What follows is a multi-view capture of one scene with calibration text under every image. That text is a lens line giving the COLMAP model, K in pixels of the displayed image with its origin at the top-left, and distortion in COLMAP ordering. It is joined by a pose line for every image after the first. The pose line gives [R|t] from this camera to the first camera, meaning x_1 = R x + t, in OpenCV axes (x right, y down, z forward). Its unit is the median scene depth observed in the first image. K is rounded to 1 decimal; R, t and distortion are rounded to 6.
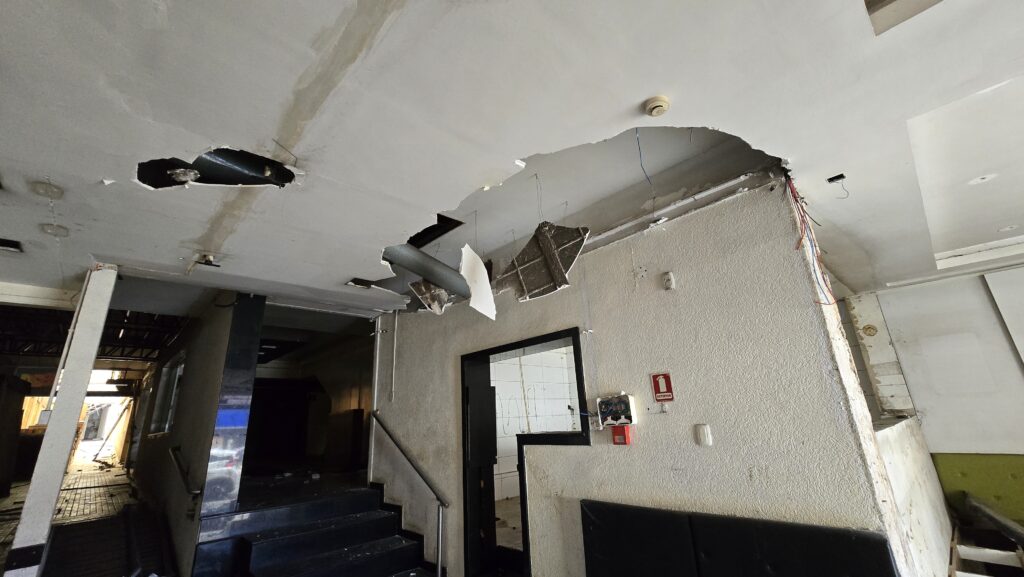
lens RADIAL K [[414.1, 0, 512.8], [0, 414.1, 284.2], [0, 0, 1]] dist [0.001294, -0.000681]
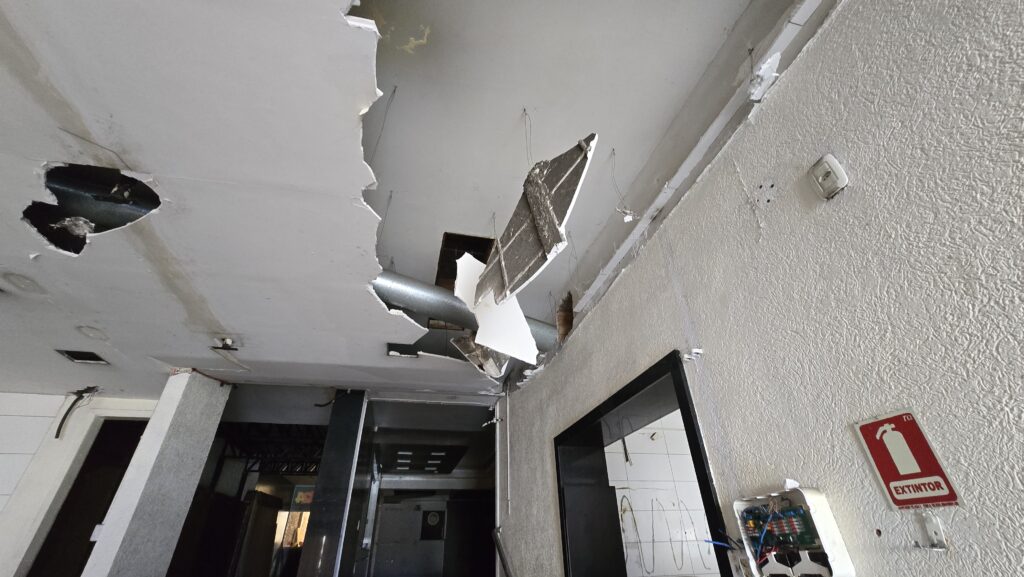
lens RADIAL K [[414.1, 0, 512.5], [0, 414.1, 285.4], [0, 0, 1]] dist [0.001294, -0.000681]
pose [[0.869237, -0.242549, -0.430809, 0.238212], [0.137719, 0.955687, -0.260185, 0.142337], [0.474826, 0.166832, 0.864122, 0.487022]]
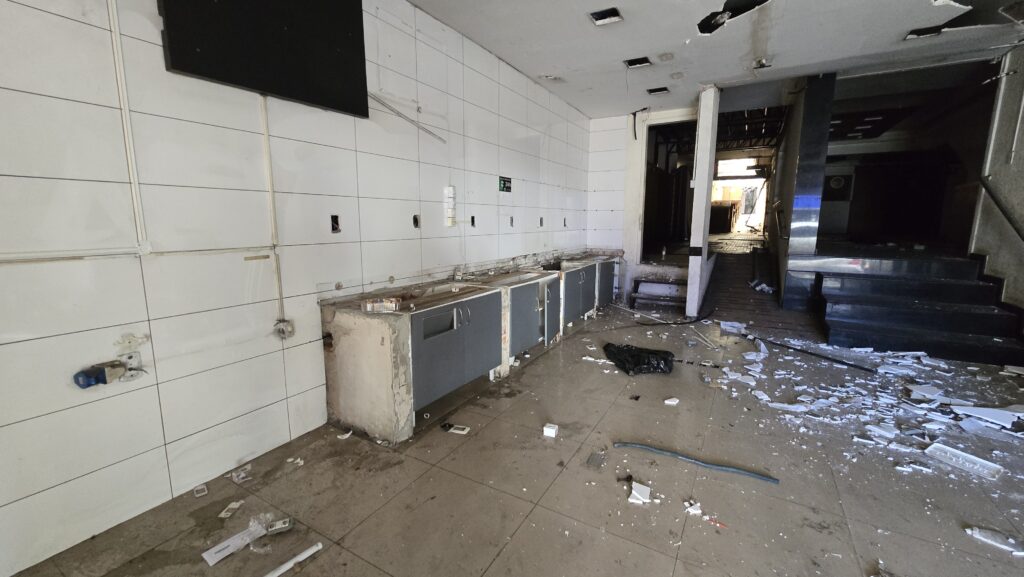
lens RADIAL K [[414.1, 0, 510.0], [0, 414.1, 281.8], [0, 0, 1]] dist [0.001294, -0.000681]
pose [[0.279073, 0.193654, -0.940540, 0.409049], [0.287103, 0.917826, 0.274165, -0.013520], [0.916346, -0.346545, 0.200542, -0.233351]]
